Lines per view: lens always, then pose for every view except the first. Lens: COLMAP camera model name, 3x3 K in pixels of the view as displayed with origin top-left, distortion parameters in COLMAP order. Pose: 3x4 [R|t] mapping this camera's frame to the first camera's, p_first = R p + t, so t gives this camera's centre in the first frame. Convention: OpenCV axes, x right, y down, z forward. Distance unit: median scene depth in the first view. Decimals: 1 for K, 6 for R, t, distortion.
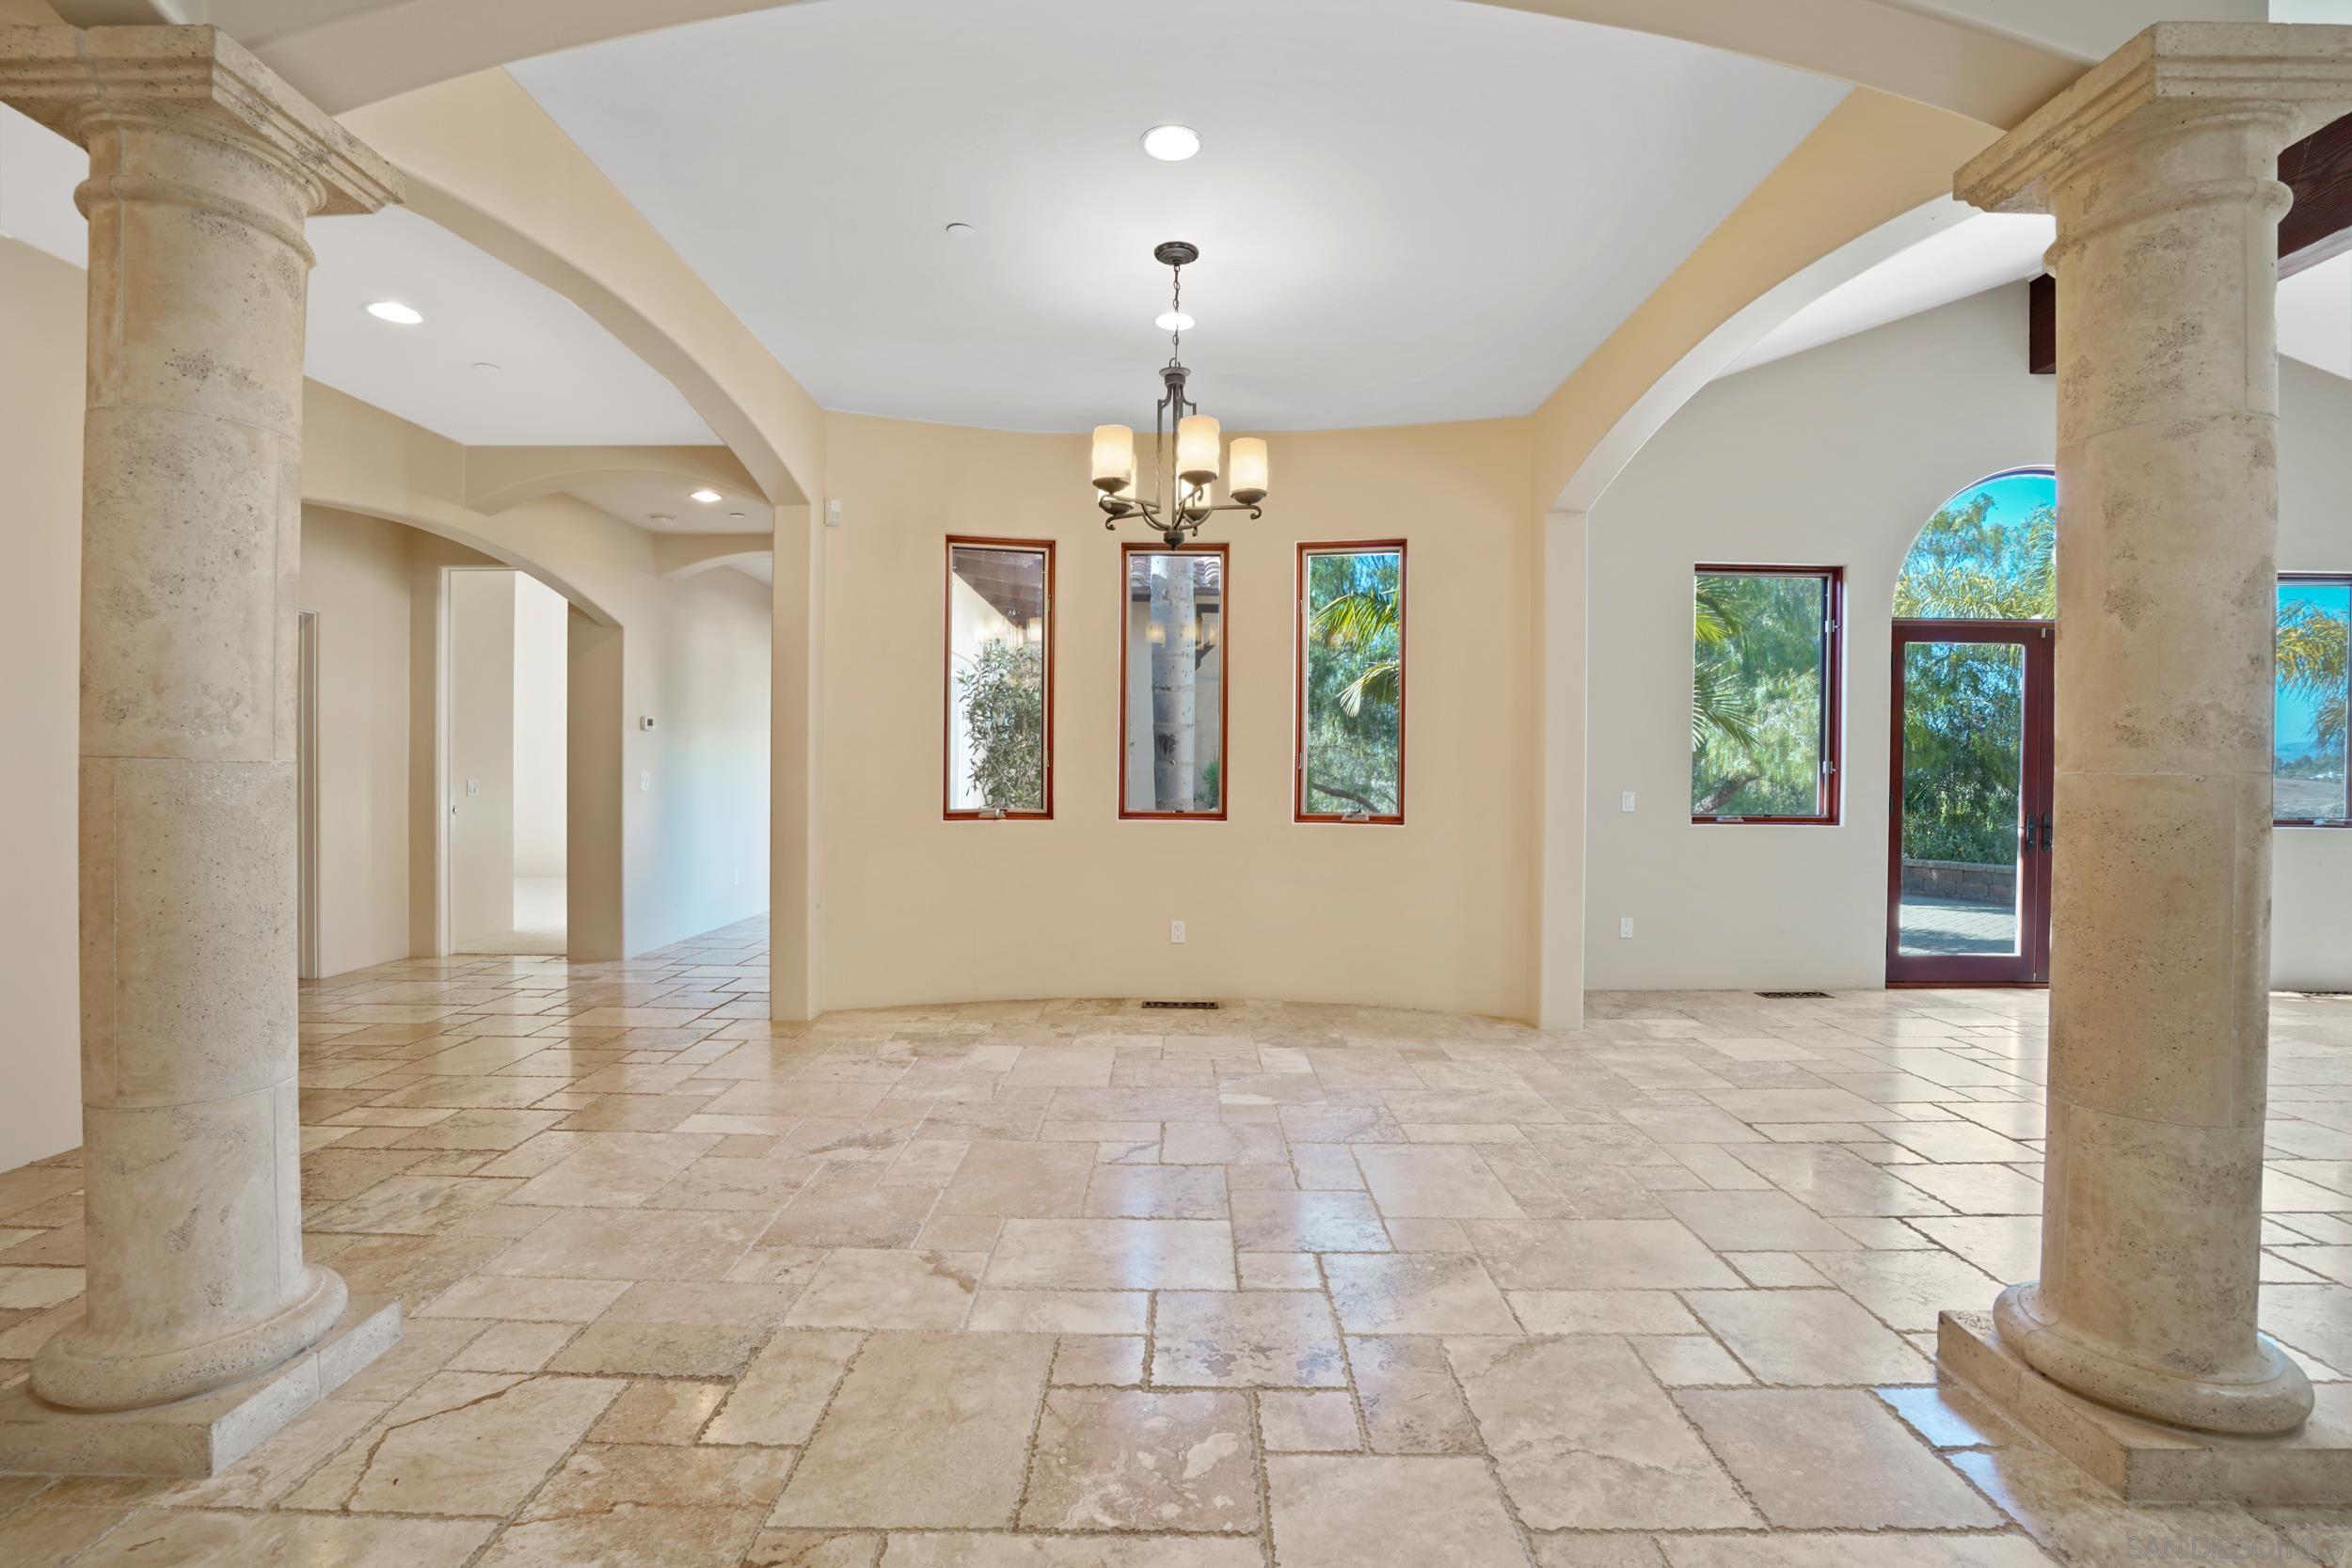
lens RADIAL K [[1084.0, 0, 1177.5], [0, 1084.0, 771.0], [0, 0, 1]] dist [-0.050713, 0.017167]
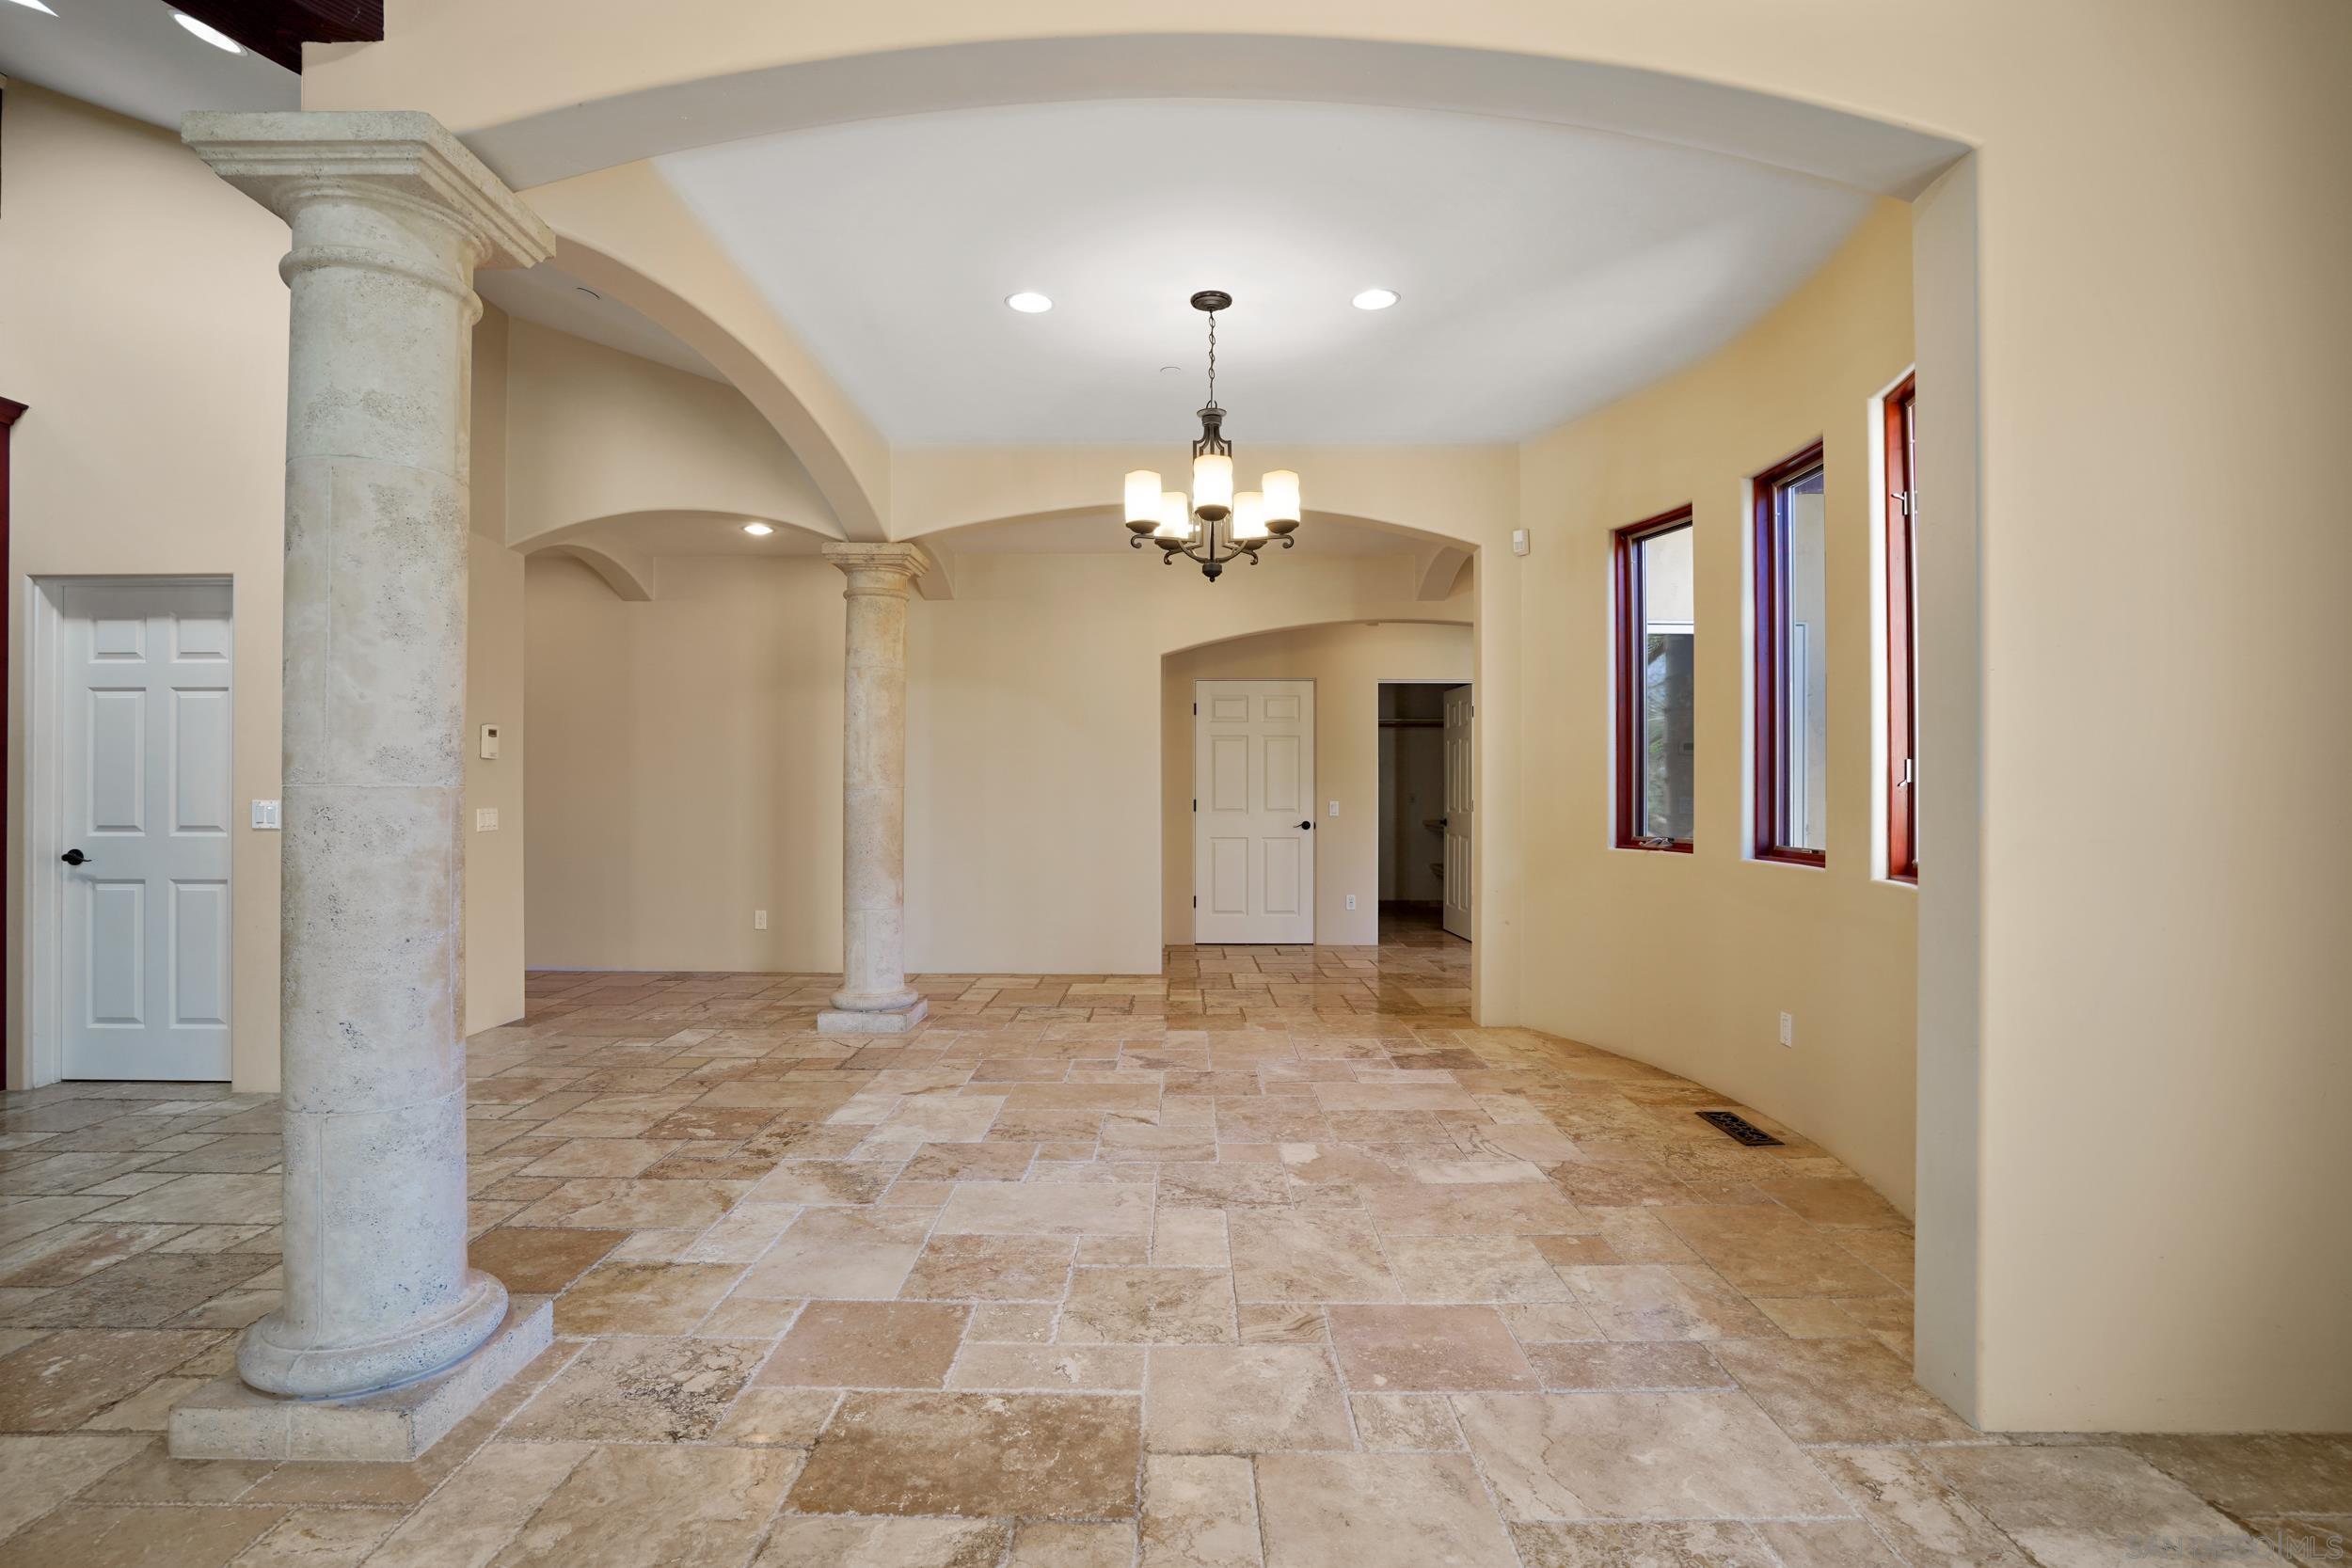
lens RADIAL K [[1137.2, 0, 1178.1], [0, 1137.2, 788.3], [0, 0, 1]] dist [-0.038699, 0.000259]
pose [[-0.002578, -0.009948, -0.999947, 1.160876], [0.000286, 0.999950, -0.009949, 0.008233], [0.999997, -0.000312, -0.002575, 1.026659]]
